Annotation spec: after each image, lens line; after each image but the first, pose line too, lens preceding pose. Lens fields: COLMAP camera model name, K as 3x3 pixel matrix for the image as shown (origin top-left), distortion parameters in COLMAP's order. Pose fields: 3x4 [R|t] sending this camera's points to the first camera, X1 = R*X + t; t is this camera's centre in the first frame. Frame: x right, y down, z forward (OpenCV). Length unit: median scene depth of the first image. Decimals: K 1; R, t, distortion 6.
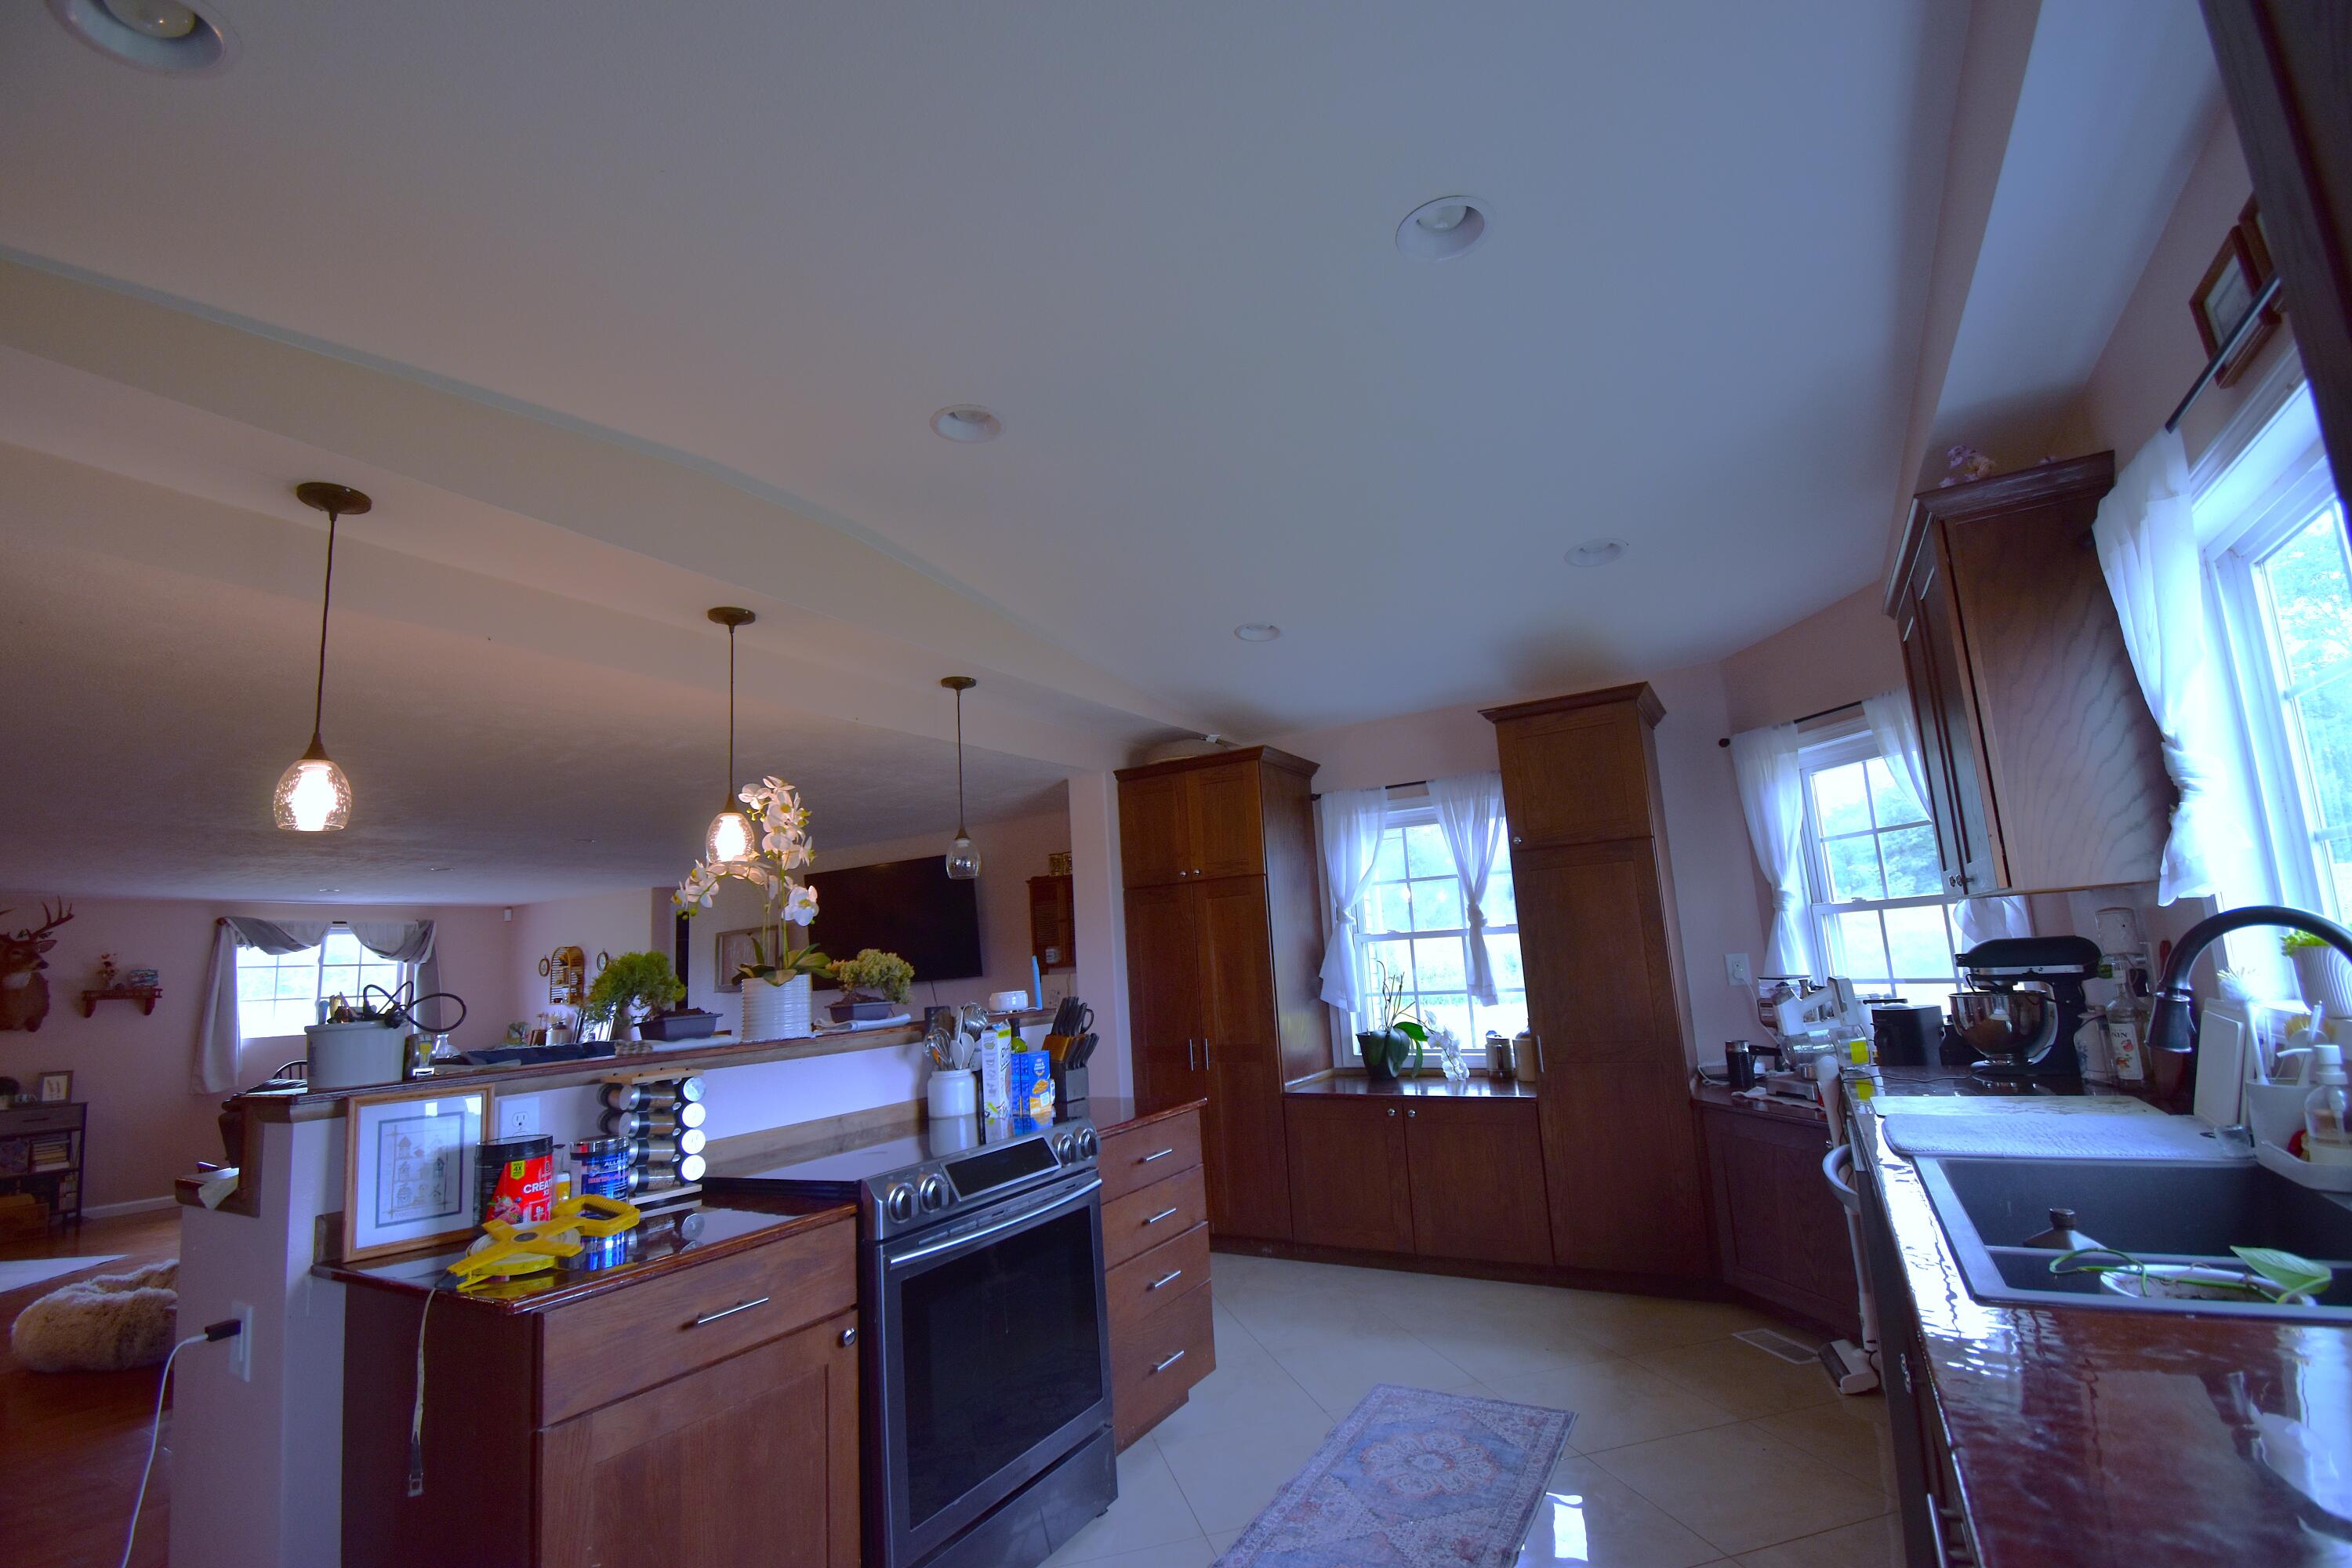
lens RADIAL K [[1038.4, 0, 1181.4], [0, 1038.4, 800.1], [0, 0, 1]] dist [0.022339, -0.027678]
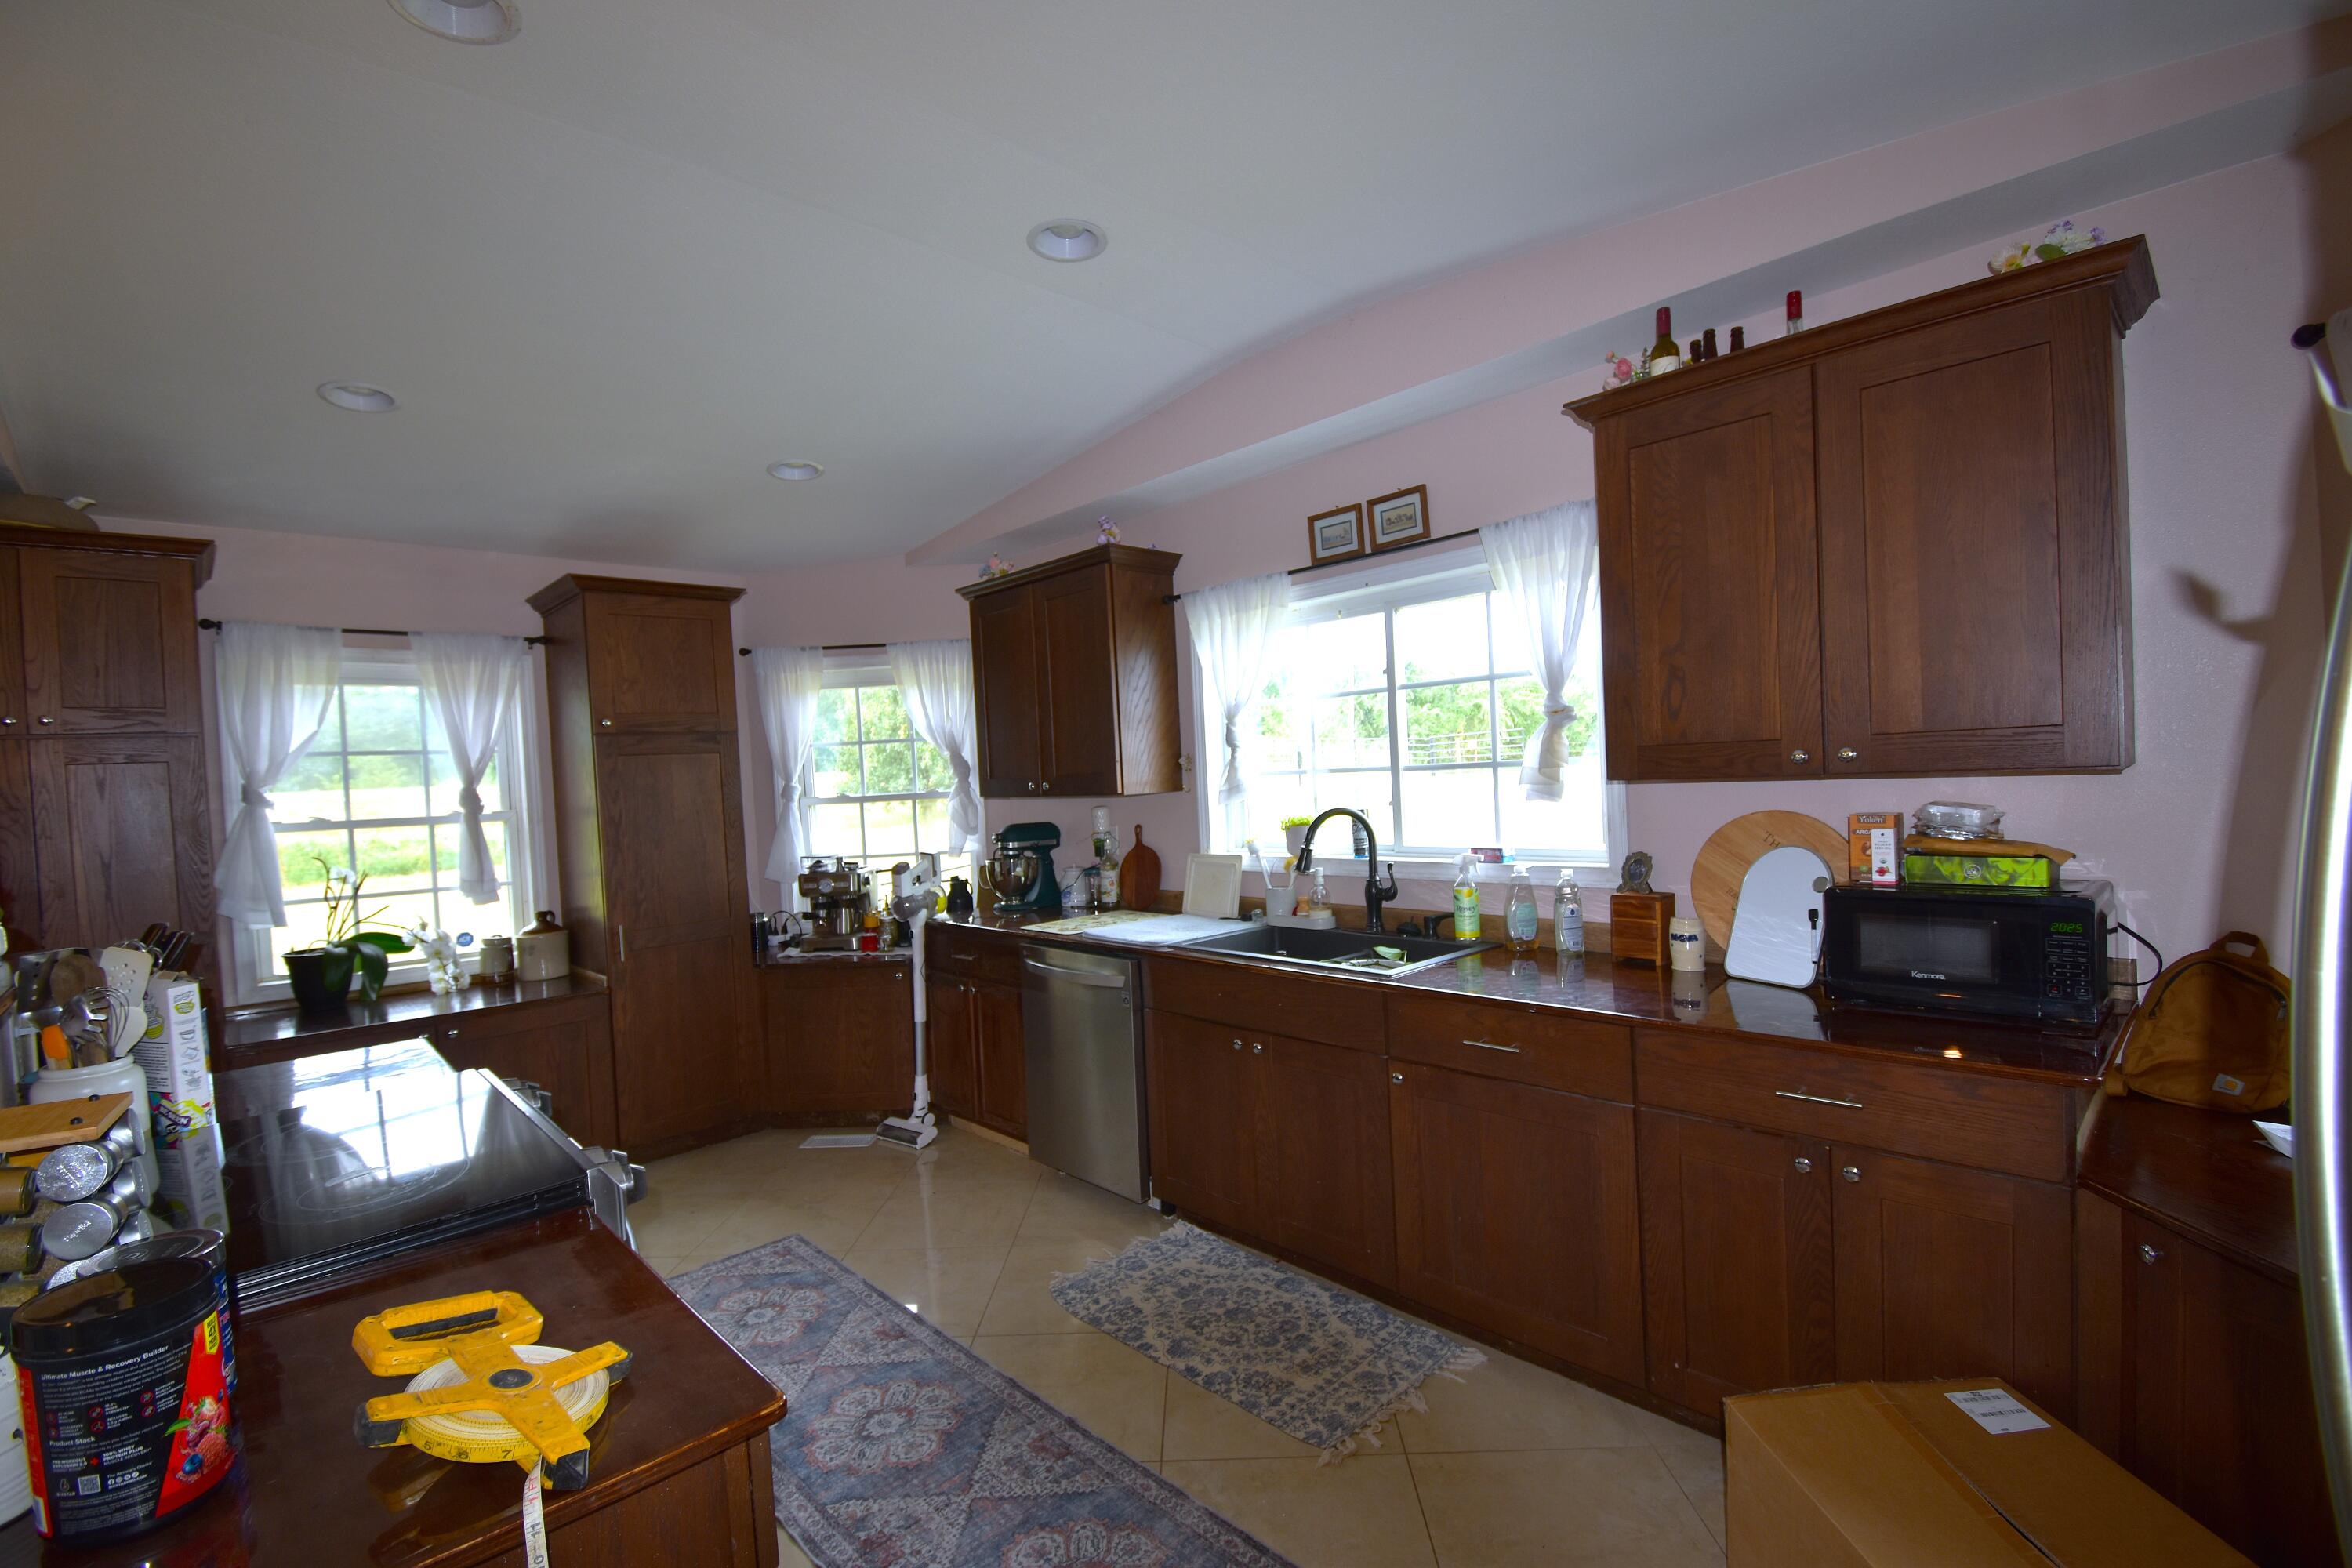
lens RADIAL K [[1038.4, 0, 1181.4], [0, 1038.4, 800.1], [0, 0, 1]] dist [0.022339, -0.027678]
pose [[0.278214, 0.022851, 0.960247, -0.506381], [-0.119408, 0.992785, 0.010971, 0.041868], [-0.953068, -0.117714, 0.278935, 0.273351]]
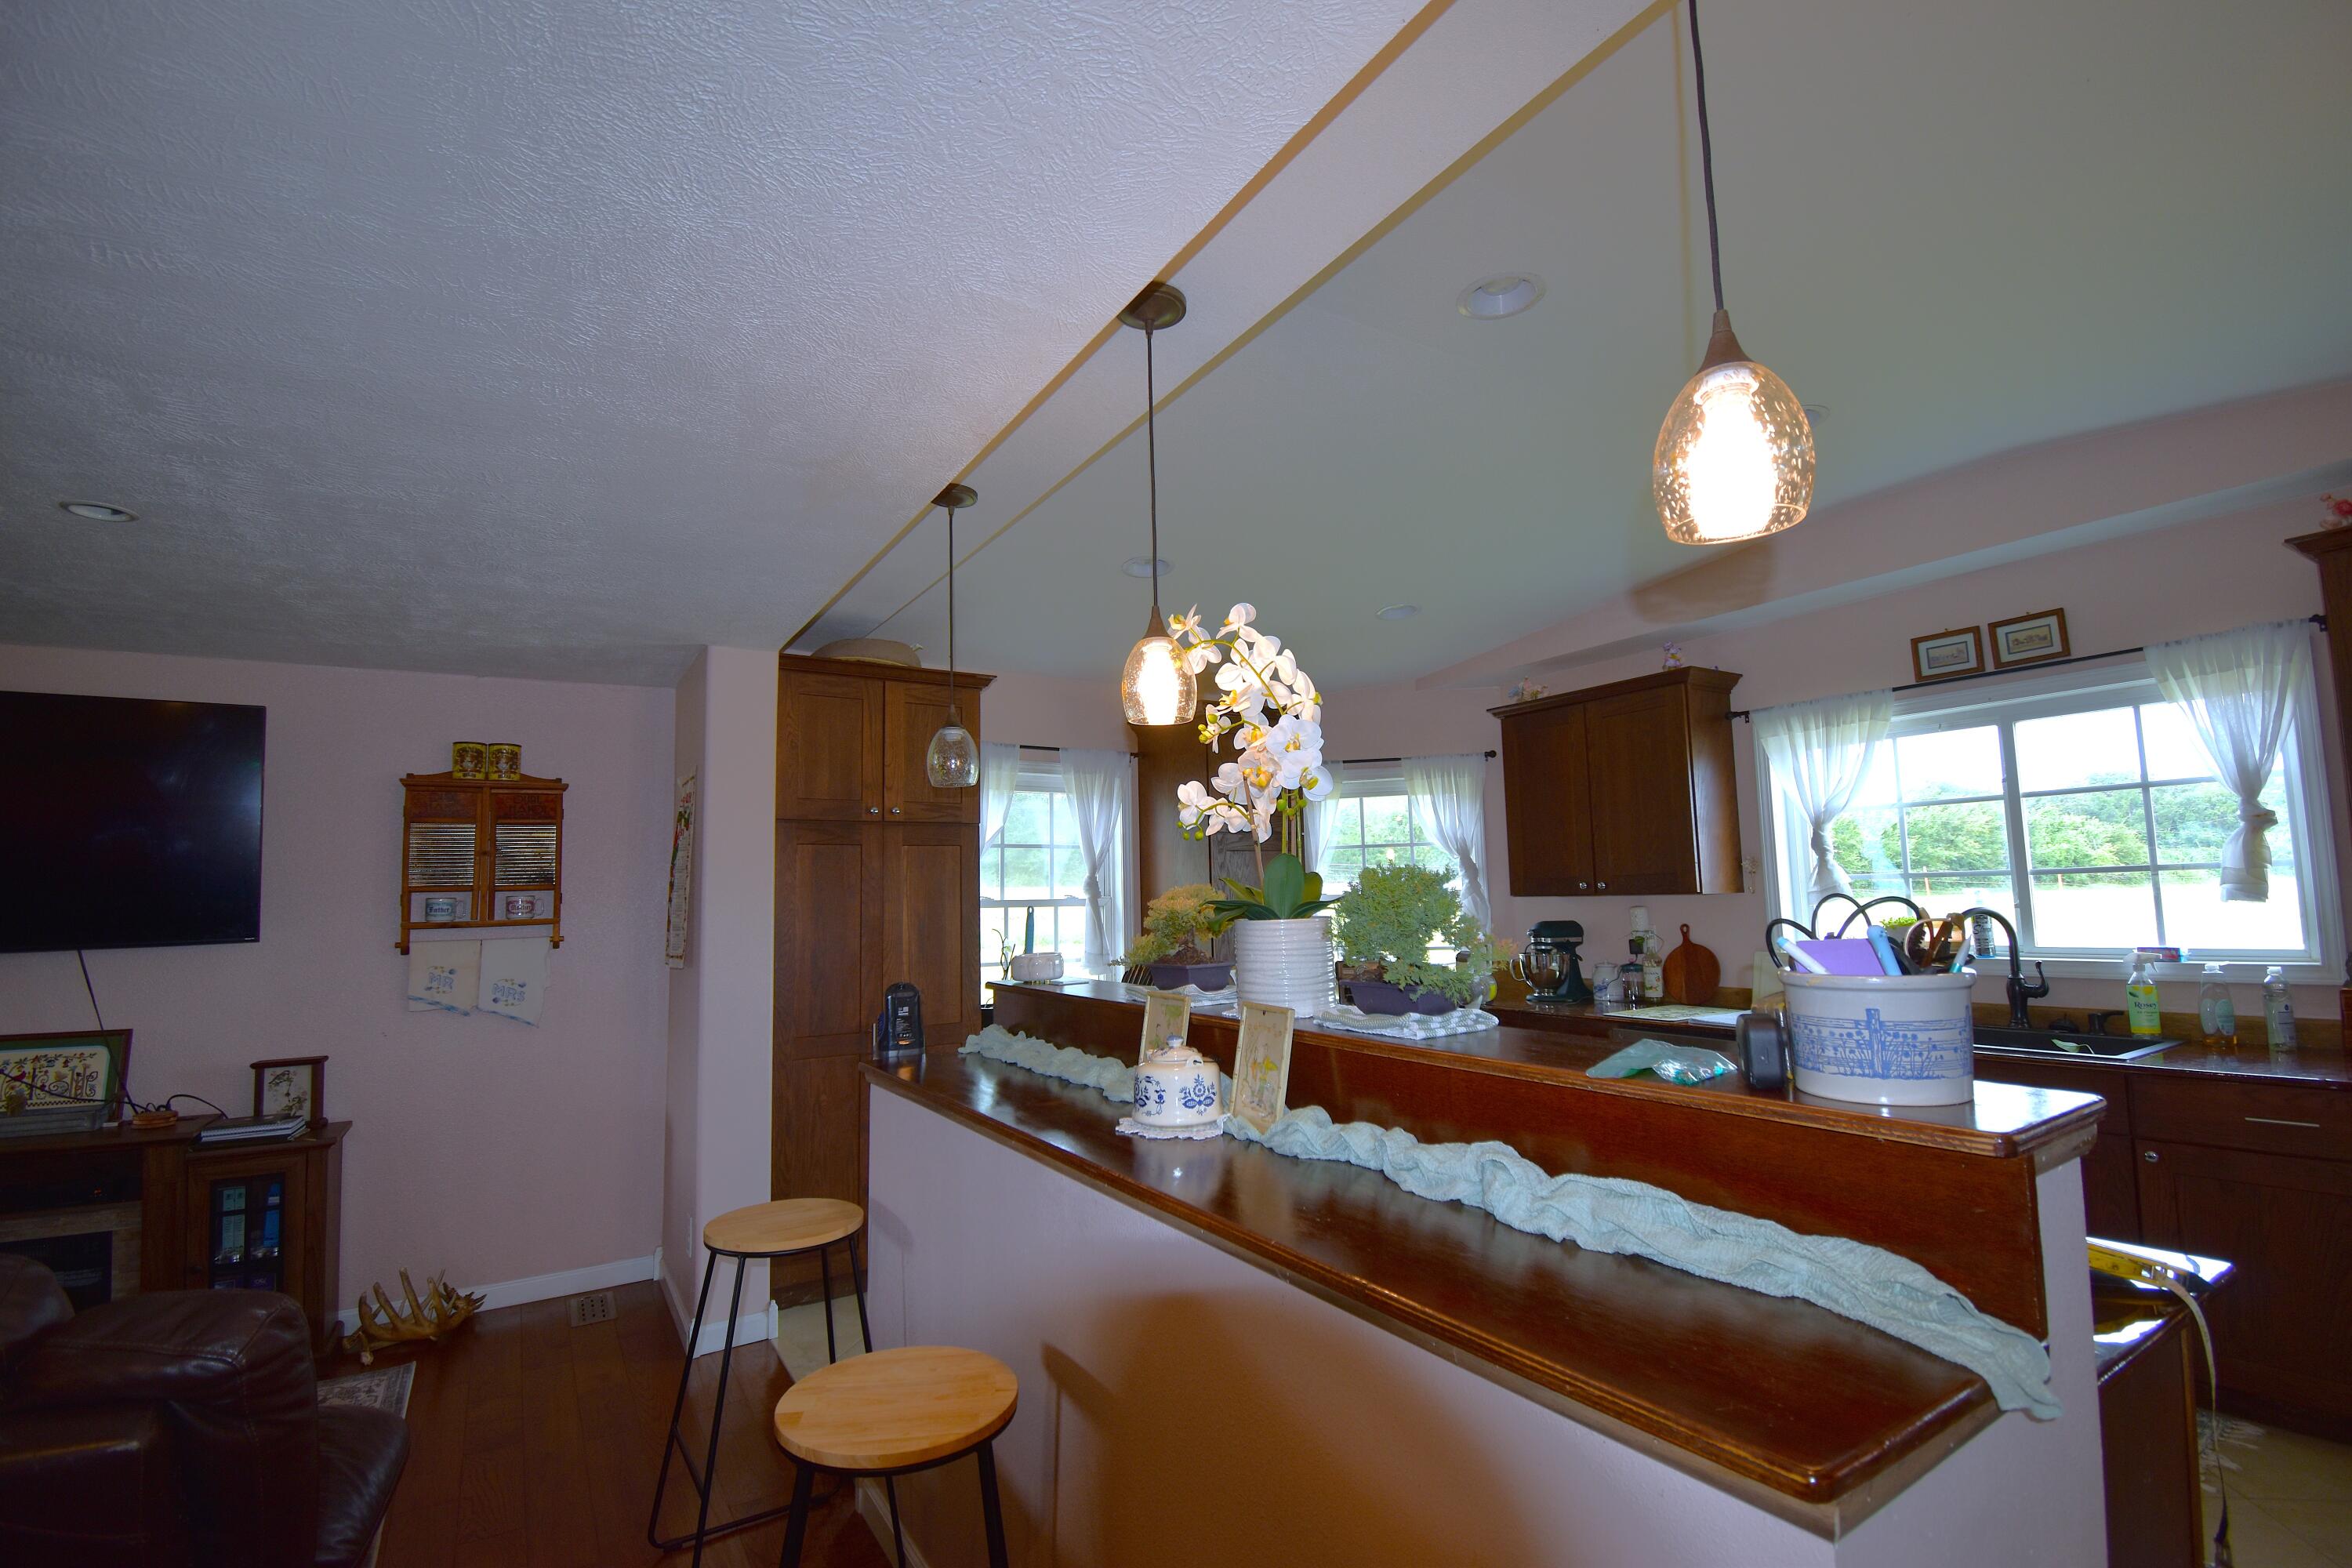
lens RADIAL K [[1038.4, 0, 1181.4], [0, 1038.4, 800.1], [0, 0, 1]] dist [0.022339, -0.027678]
pose [[0.457726, 0.135097, 0.878770, -0.792054], [-0.143147, 0.986692, -0.077127, 0.124283], [-0.877494, -0.090491, 0.470973, 0.598471]]
